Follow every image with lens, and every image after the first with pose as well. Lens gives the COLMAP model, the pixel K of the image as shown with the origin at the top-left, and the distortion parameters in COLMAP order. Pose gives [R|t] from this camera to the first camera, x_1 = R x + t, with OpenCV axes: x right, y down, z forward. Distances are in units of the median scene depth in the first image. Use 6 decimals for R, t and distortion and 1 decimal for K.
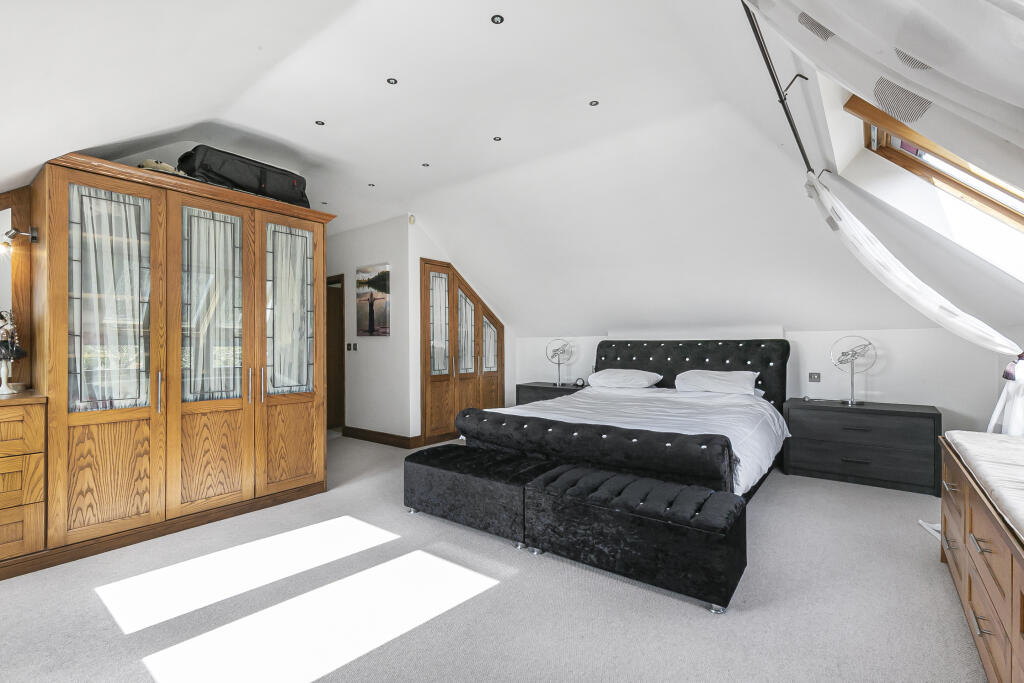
lens RADIAL K [[469.8, 0, 512.0], [0, 469.8, 341.5], [0, 0, 1]] dist [-0.000135, 0.000063]
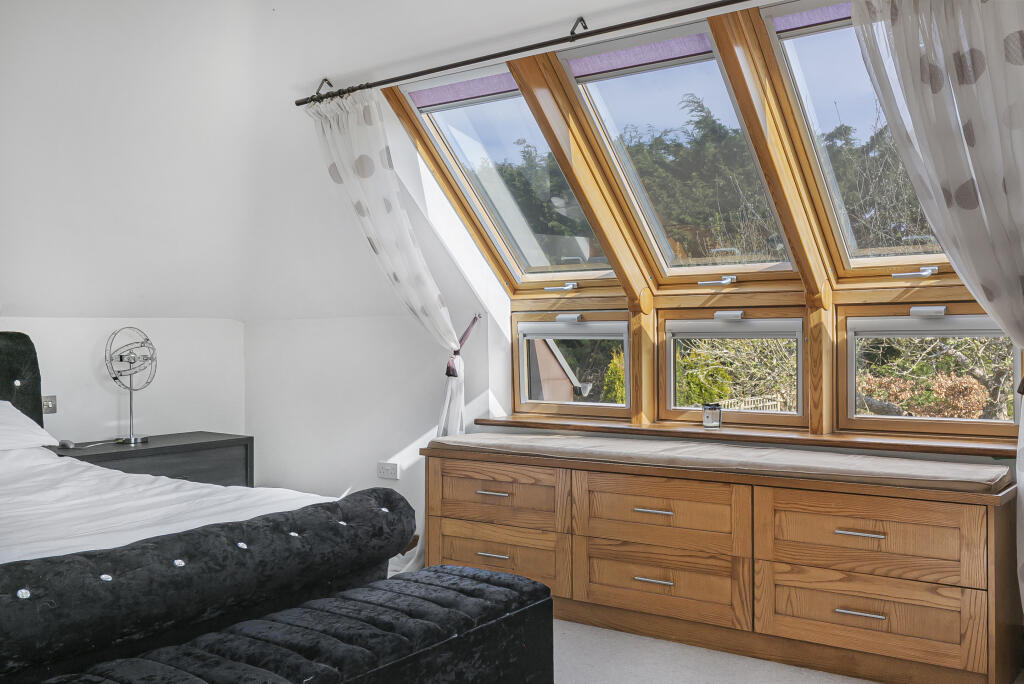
lens RADIAL K [[966.1, 0, 512.0], [0, 966.1, 342.0], [0, 0, 1]] dist [0.005676, 0.002476]
pose [[-0.034529, 0.006262, 0.999384, -0.841279], [0.004324, 0.999972, -0.006117, 0.023580], [-0.999394, 0.004111, -0.034555, 0.903735]]
